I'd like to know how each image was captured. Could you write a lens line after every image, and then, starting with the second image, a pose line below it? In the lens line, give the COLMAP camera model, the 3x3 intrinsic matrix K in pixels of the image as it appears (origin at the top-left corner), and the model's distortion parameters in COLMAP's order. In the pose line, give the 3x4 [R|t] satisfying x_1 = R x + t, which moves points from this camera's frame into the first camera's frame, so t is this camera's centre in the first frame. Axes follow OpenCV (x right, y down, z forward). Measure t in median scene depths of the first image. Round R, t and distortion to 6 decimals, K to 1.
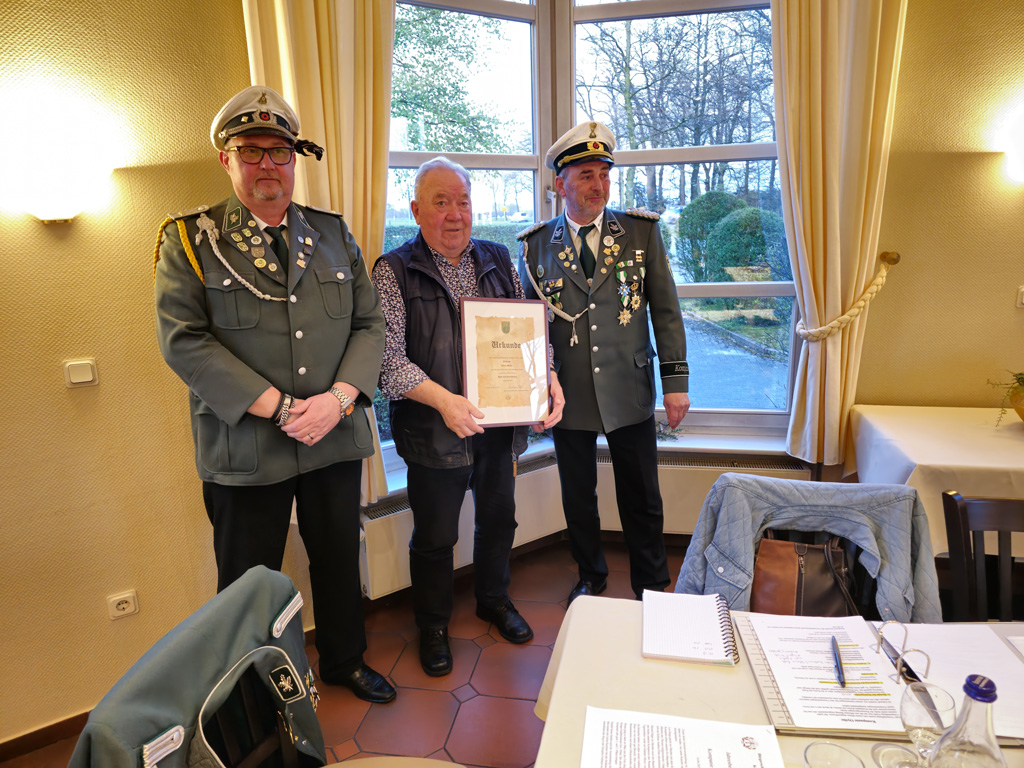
lens RADIAL K [[676.1, 0, 509.7], [0, 676.1, 375.4], [0, 0, 1]] dist [0.054684, -0.039572]
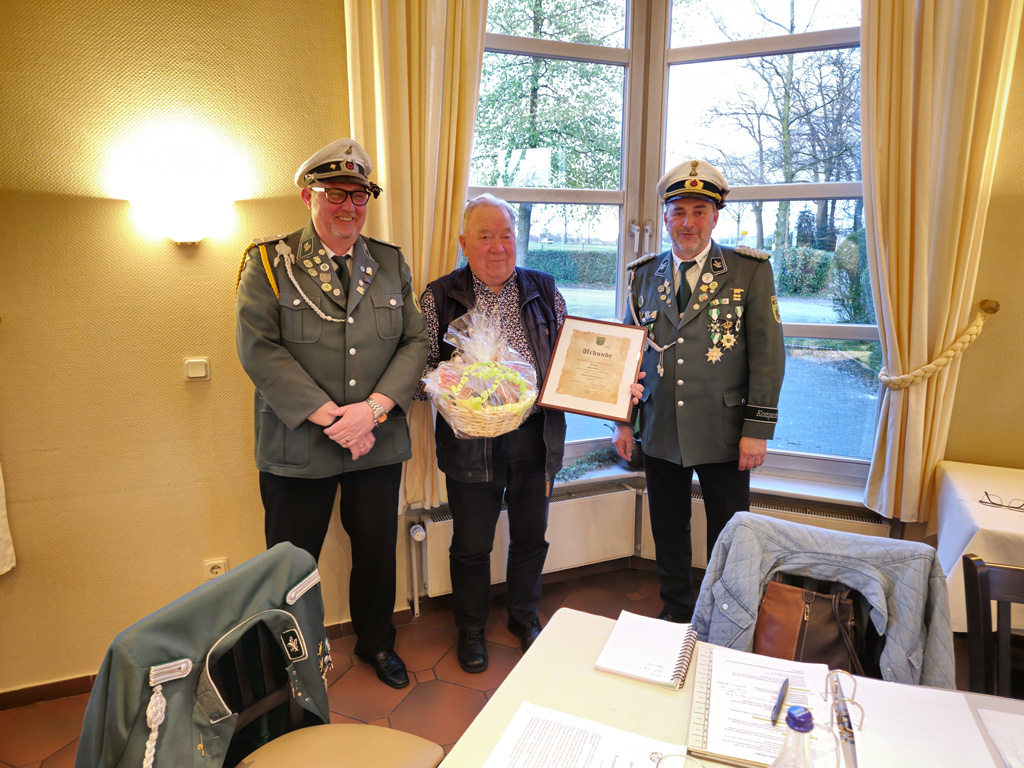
lens RADIAL K [[673.8, 0, 510.9], [0, 673.8, 382.5], [0, 0, 1]] dist [0.028741, -0.000148]
pose [[0.976398, 0.071129, -0.203929, 0.179986], [-0.076059, 0.996968, -0.016429, -0.005183], [0.202142, 0.031552, 0.978848, -0.056640]]
